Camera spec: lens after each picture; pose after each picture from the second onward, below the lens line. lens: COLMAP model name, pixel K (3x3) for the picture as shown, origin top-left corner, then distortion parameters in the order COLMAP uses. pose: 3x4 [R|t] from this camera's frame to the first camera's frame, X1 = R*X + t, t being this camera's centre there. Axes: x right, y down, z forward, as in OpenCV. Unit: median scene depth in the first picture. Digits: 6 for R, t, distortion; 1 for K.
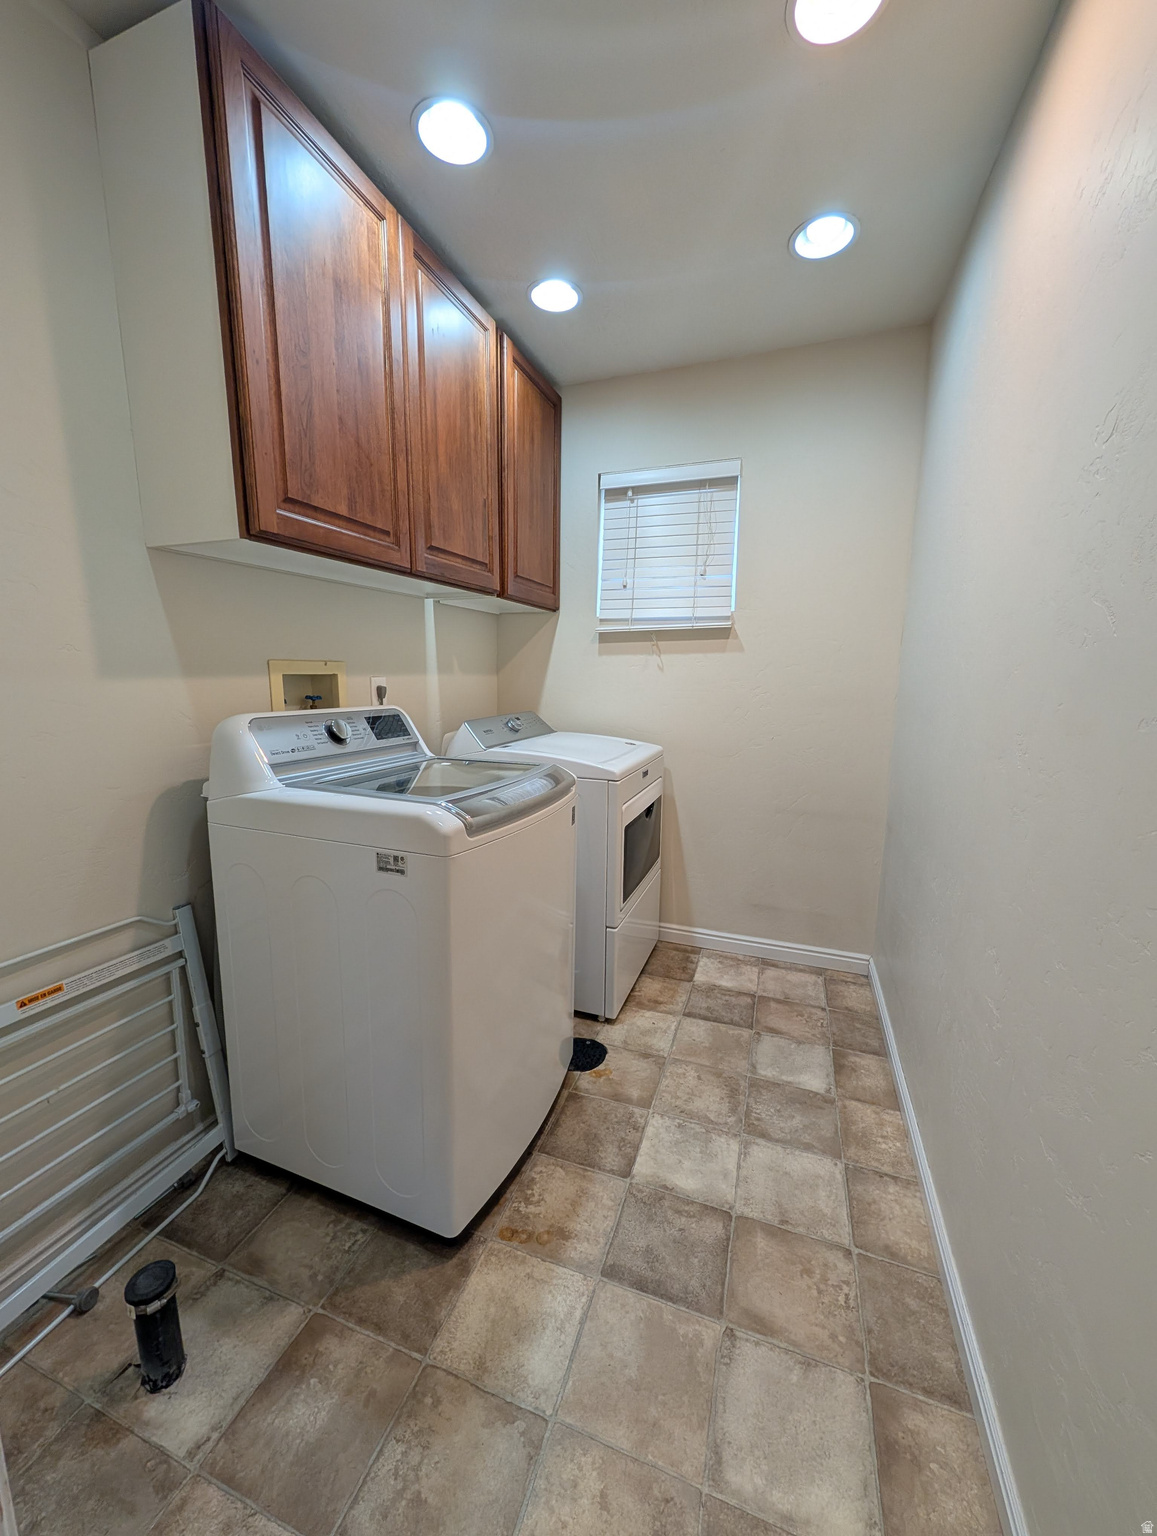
lens RADIAL K [[587.4, 0, 578.0], [0, 587.4, 769.6], [0, 0, 1]] dist [-0.007779, 0.000001]
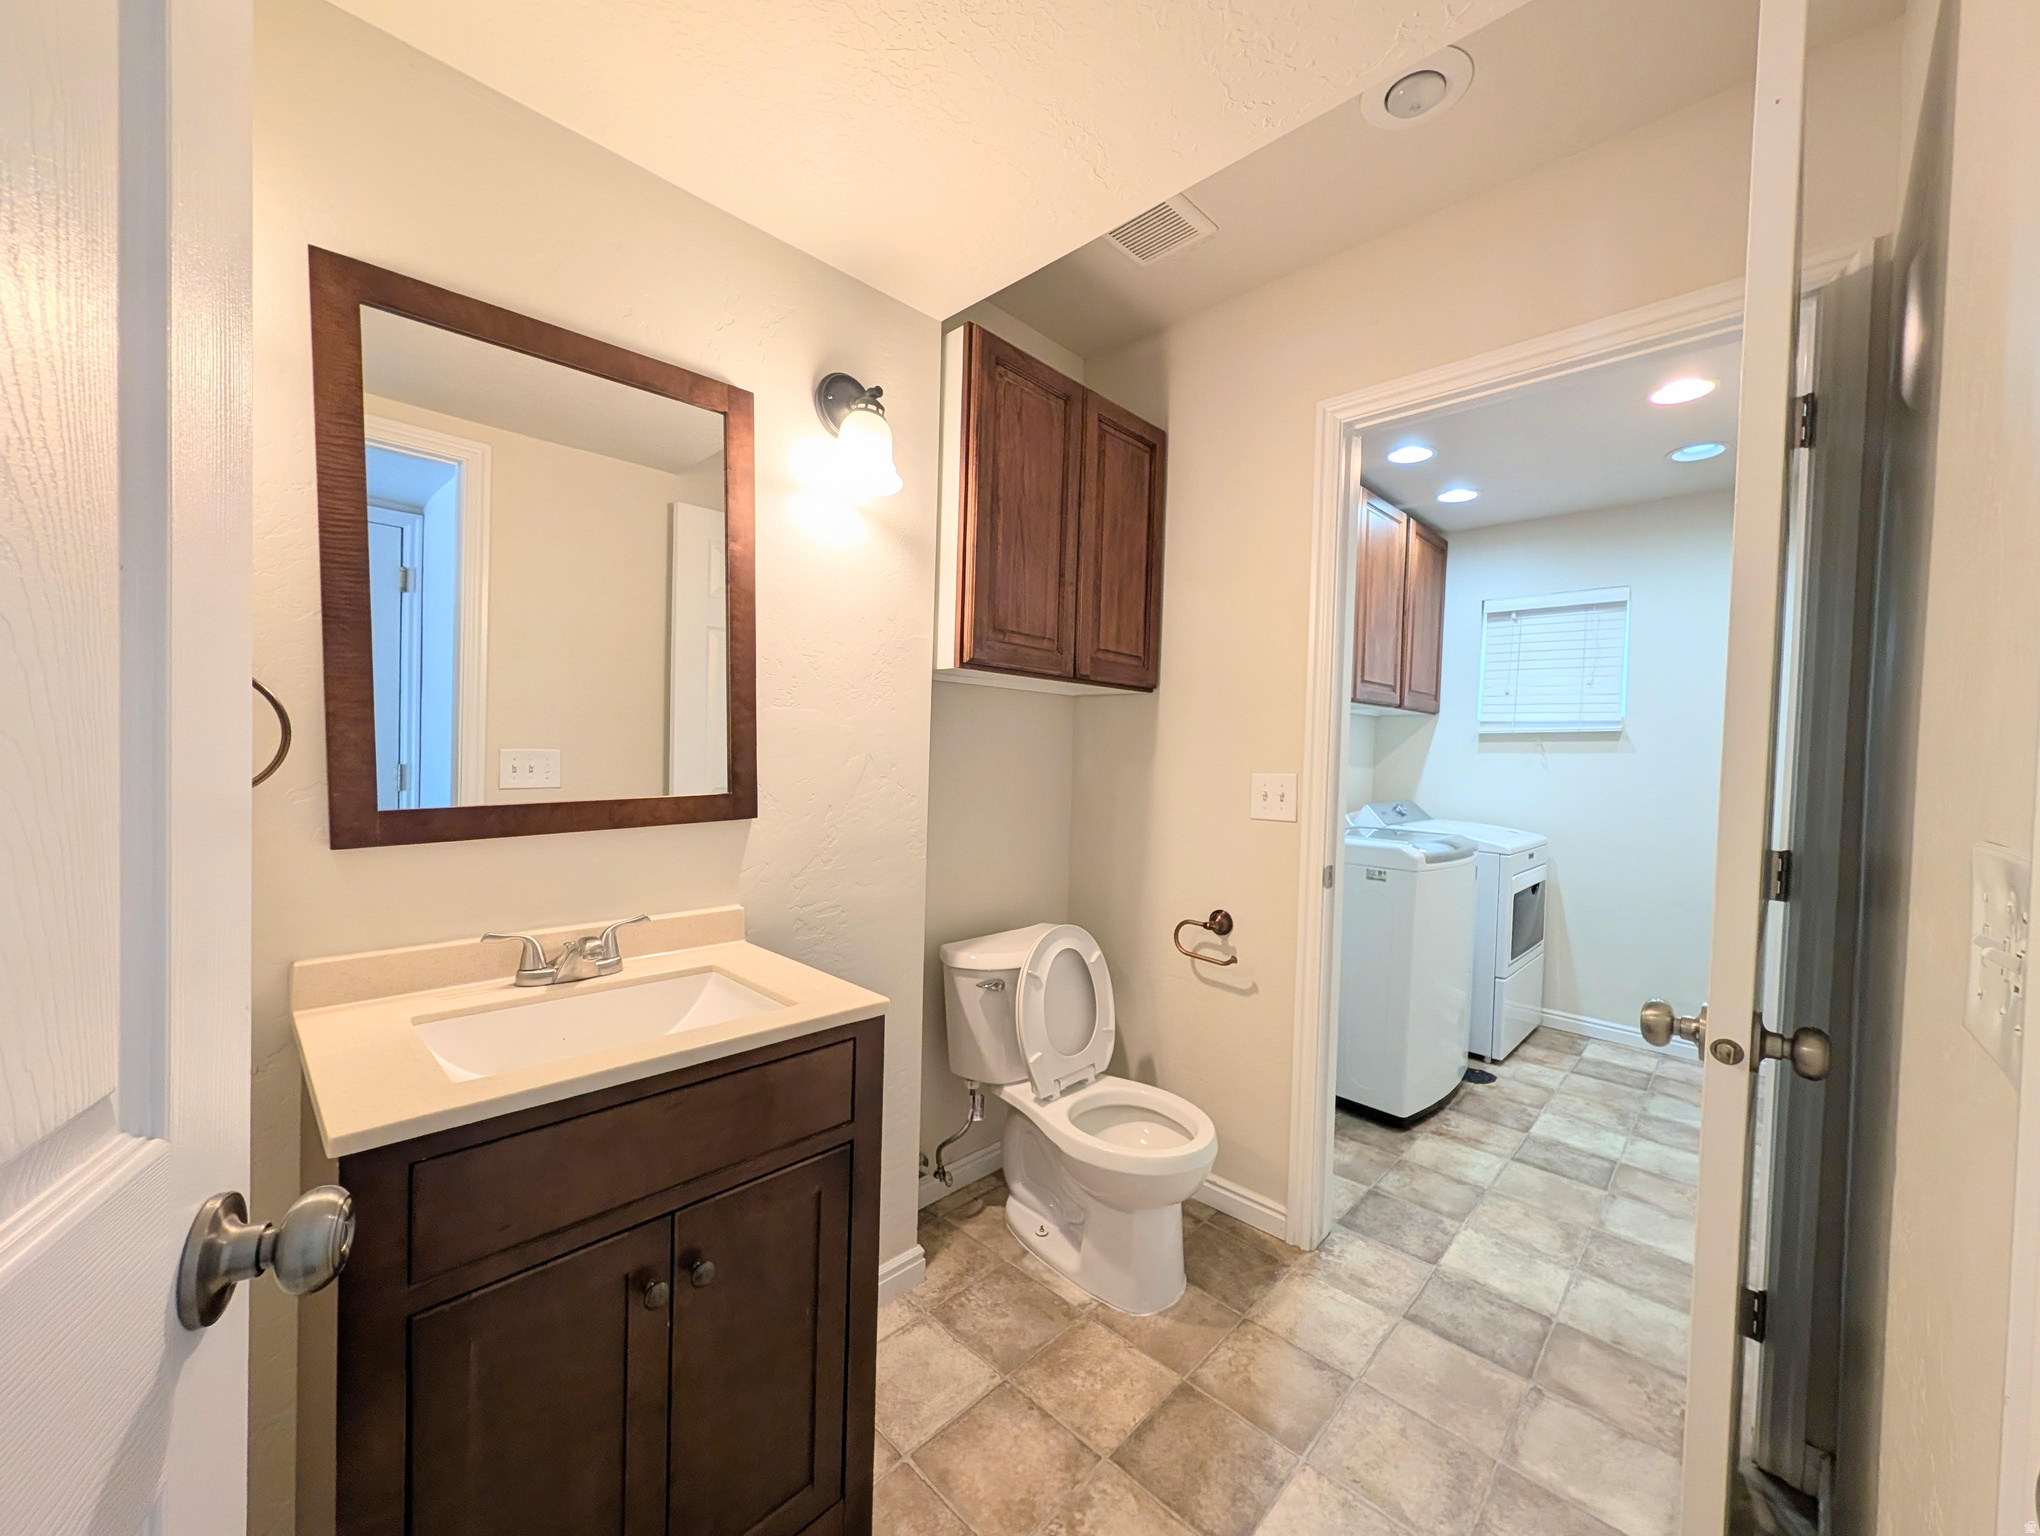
lens RADIAL K [[780.2, 0, 1019.2], [0, 780.2, 773.1], [0, 0, 1]] dist [-0.007779, 0.000001]
pose [[0.908777, 0.026709, -0.416427, -0.170056], [-0.087030, 0.988135, -0.126550, 0.128034], [0.408106, 0.151247, 0.900319, -0.822662]]
